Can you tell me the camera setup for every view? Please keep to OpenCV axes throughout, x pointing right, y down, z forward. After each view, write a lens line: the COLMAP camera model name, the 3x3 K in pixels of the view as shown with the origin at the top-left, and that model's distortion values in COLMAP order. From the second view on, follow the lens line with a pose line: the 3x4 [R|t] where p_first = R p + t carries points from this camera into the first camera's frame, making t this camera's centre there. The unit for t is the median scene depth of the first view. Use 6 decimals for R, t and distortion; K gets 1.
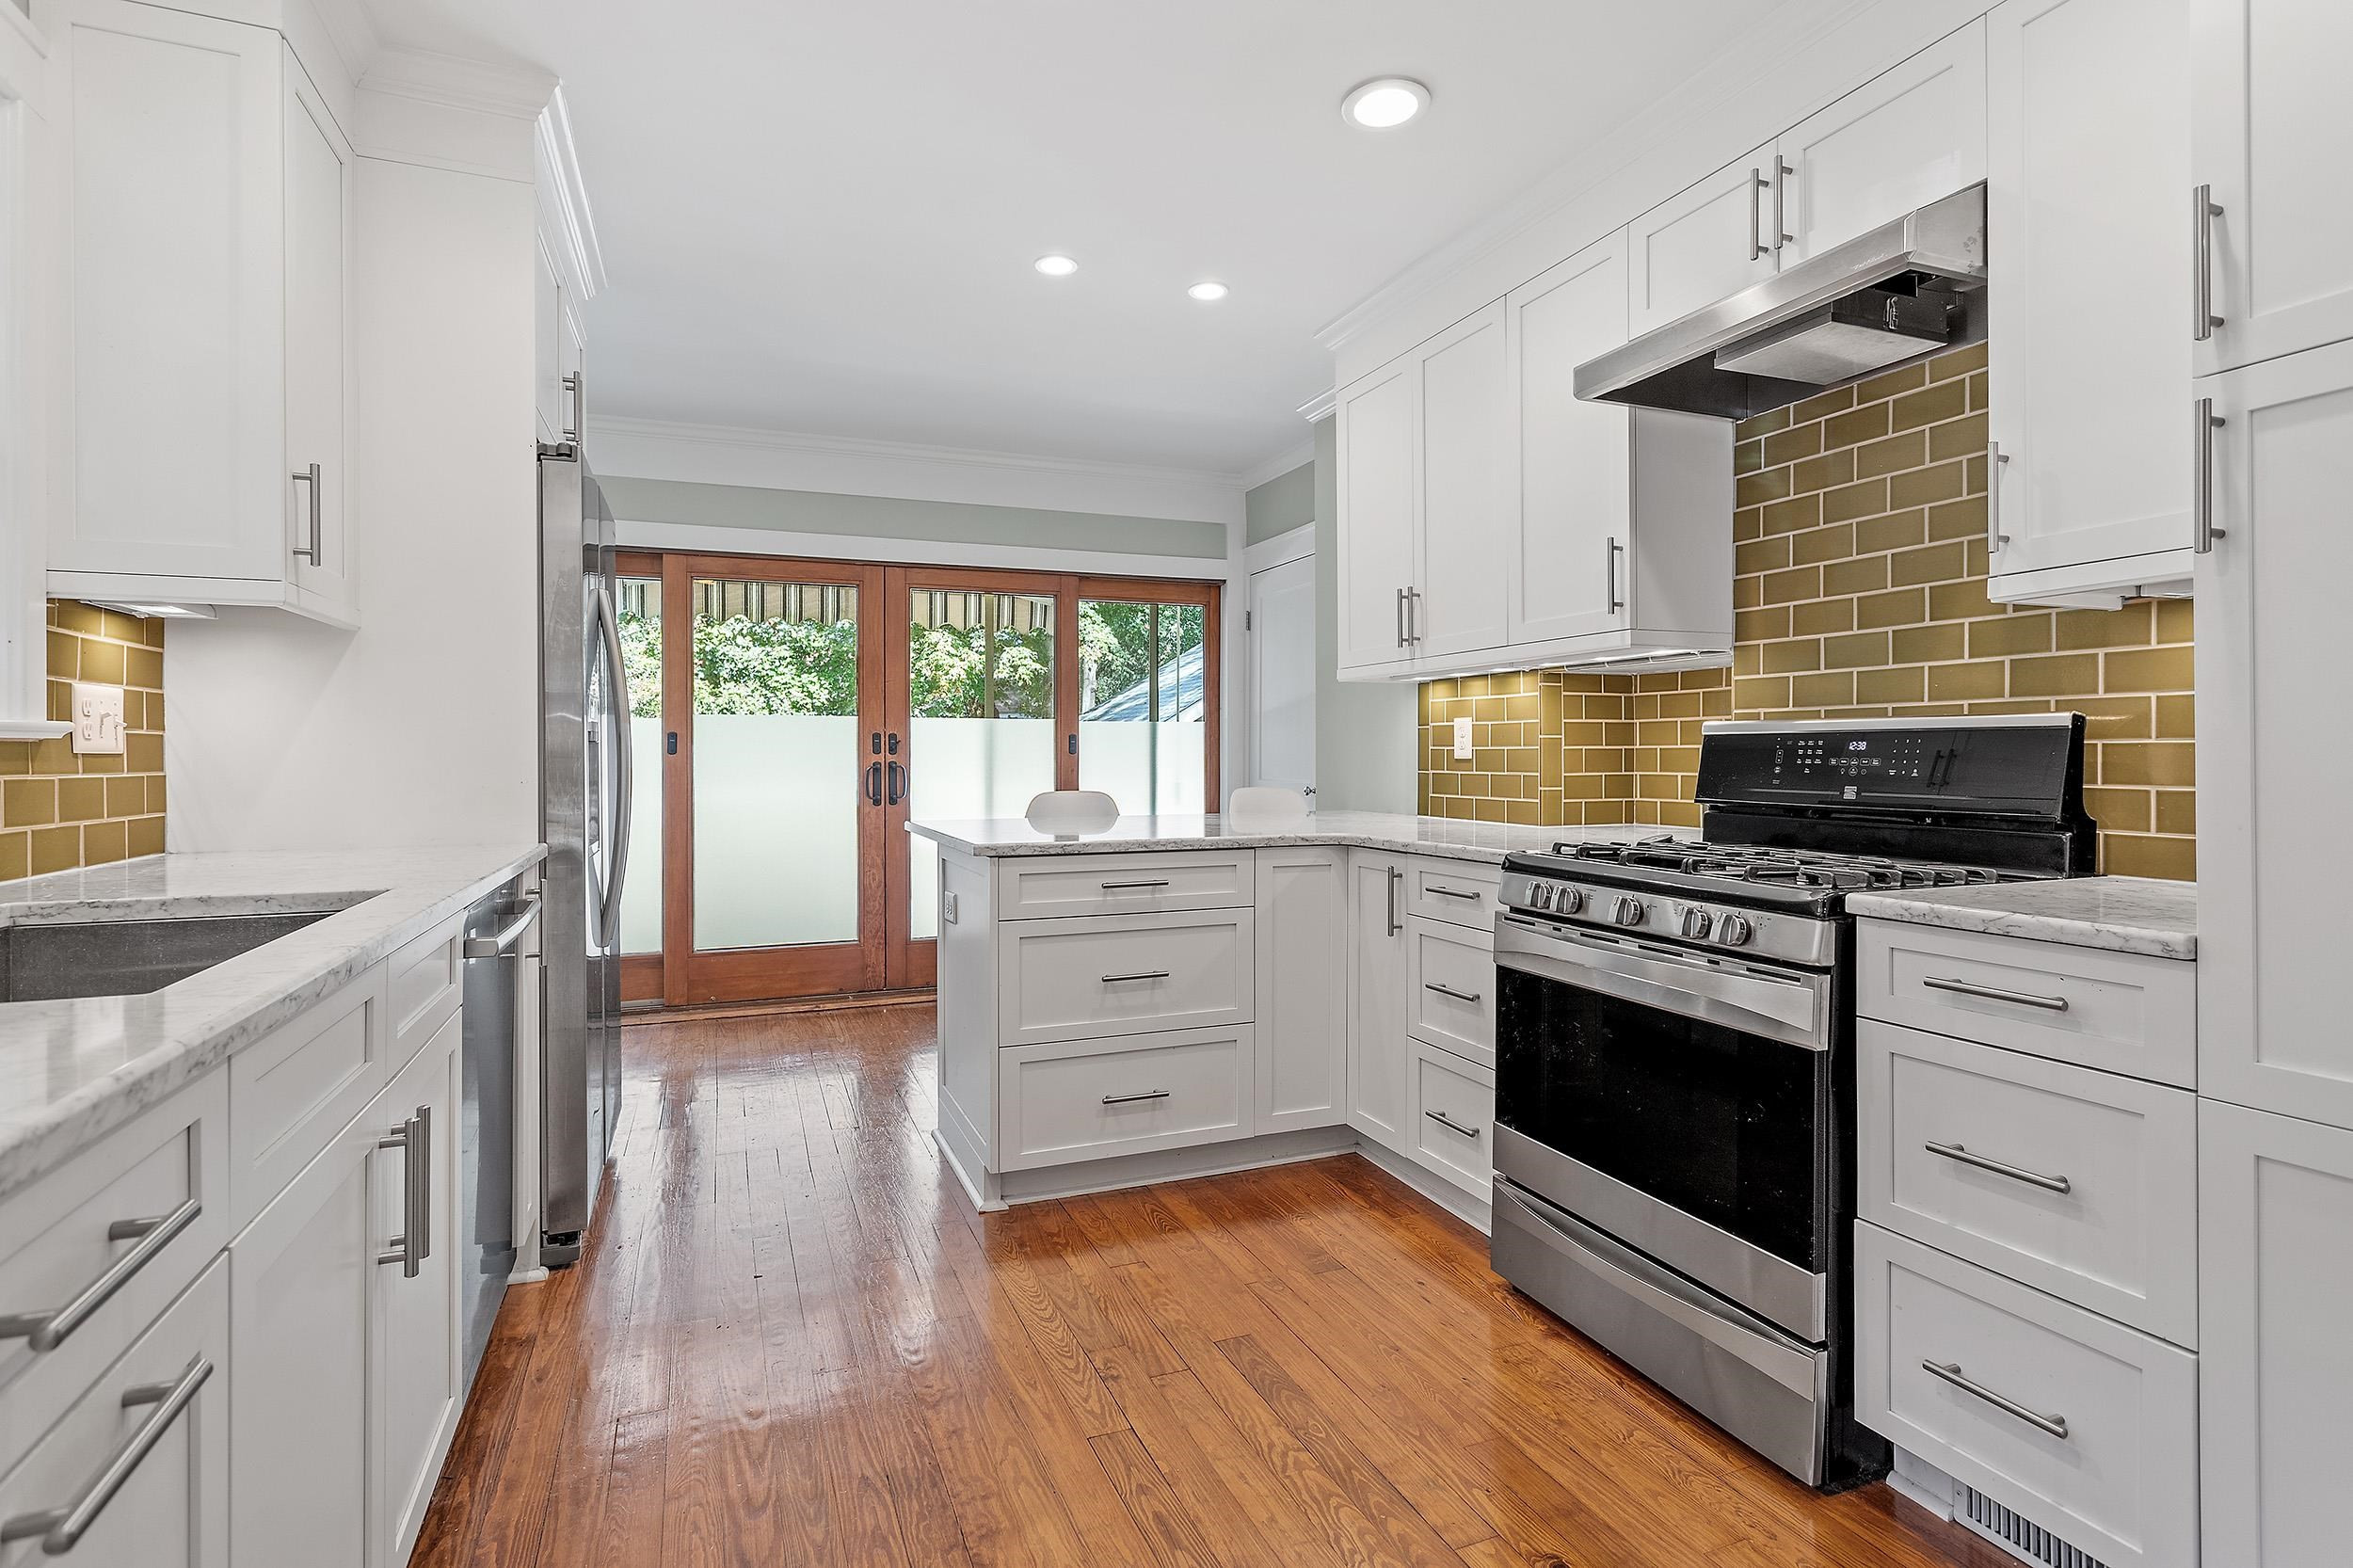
lens RADIAL K [[1127.3, 0, 1169.3], [0, 1127.3, 731.6], [0, 0, 1]] dist [-0.000316, 0.000578]
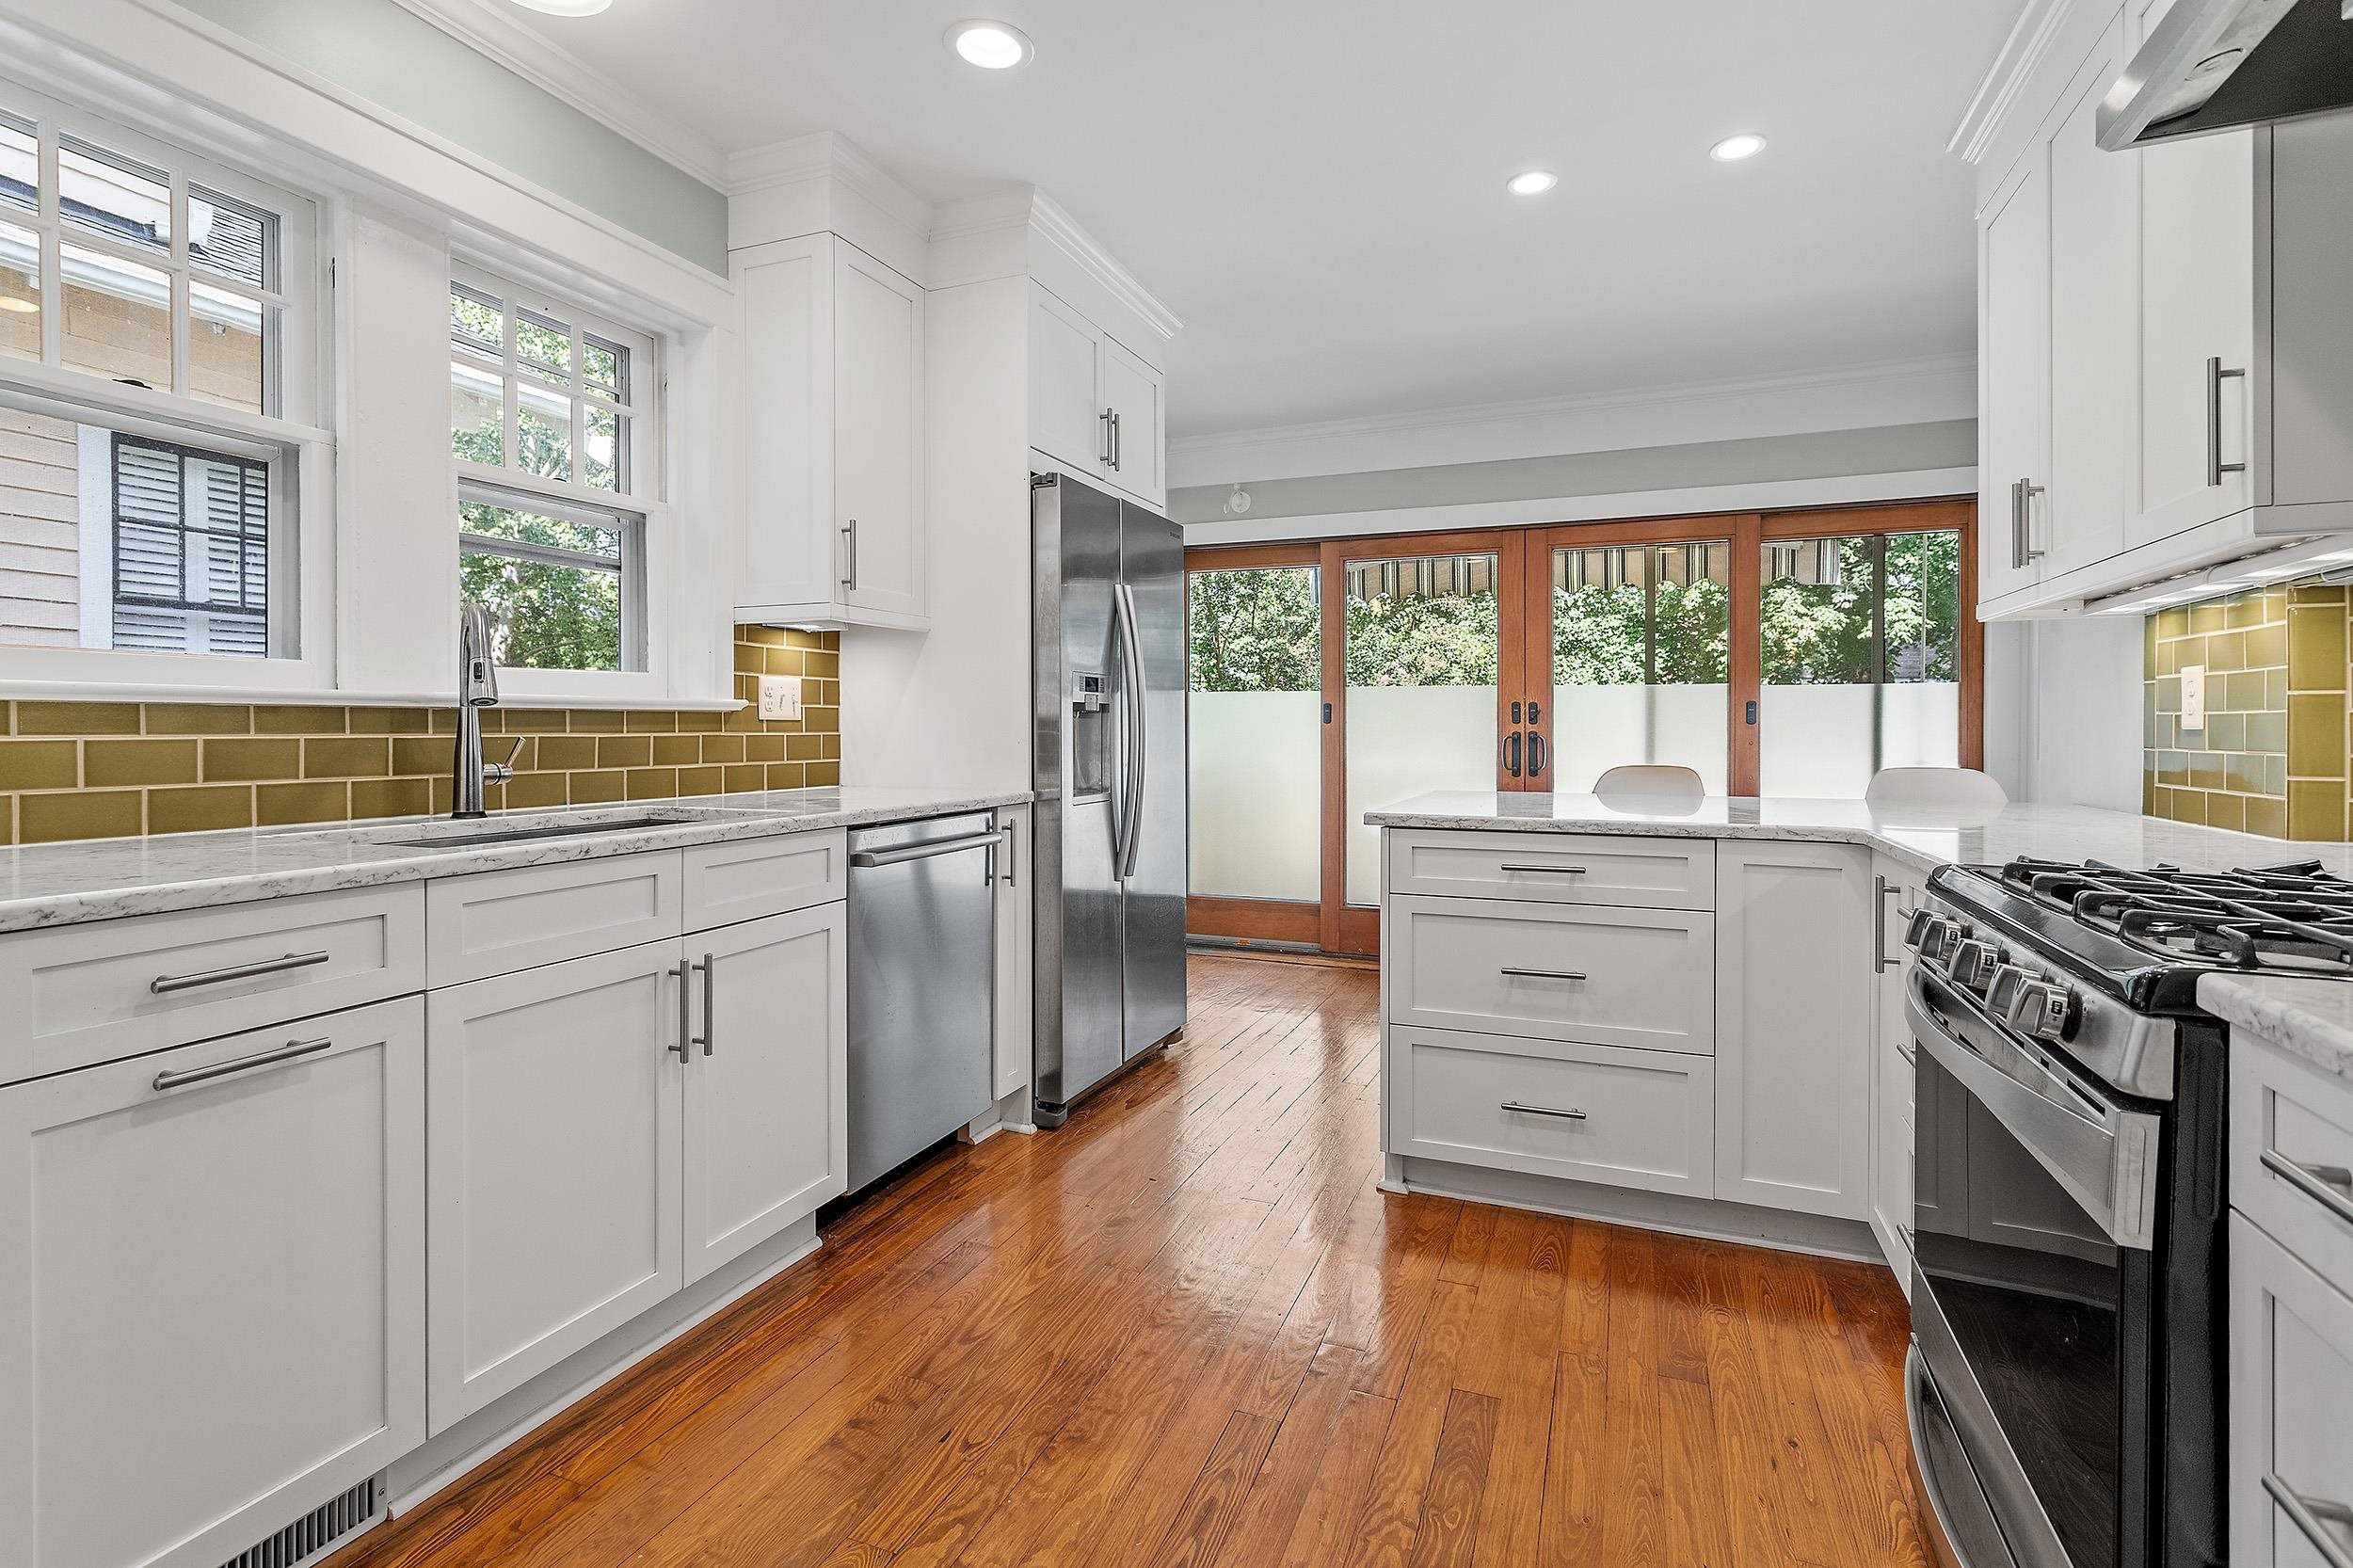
lens RADIAL K [[1132.2, 0, 1161.4], [0, 1132.2, 709.3], [0, 0, 1]] dist [0.001449, 0.000456]
pose [[0.715938, -0.008258, -0.698115, 0.381482], [0.011190, 0.999937, -0.000352, 0.007938], [0.698074, -0.007560, 0.715986, 0.163627]]
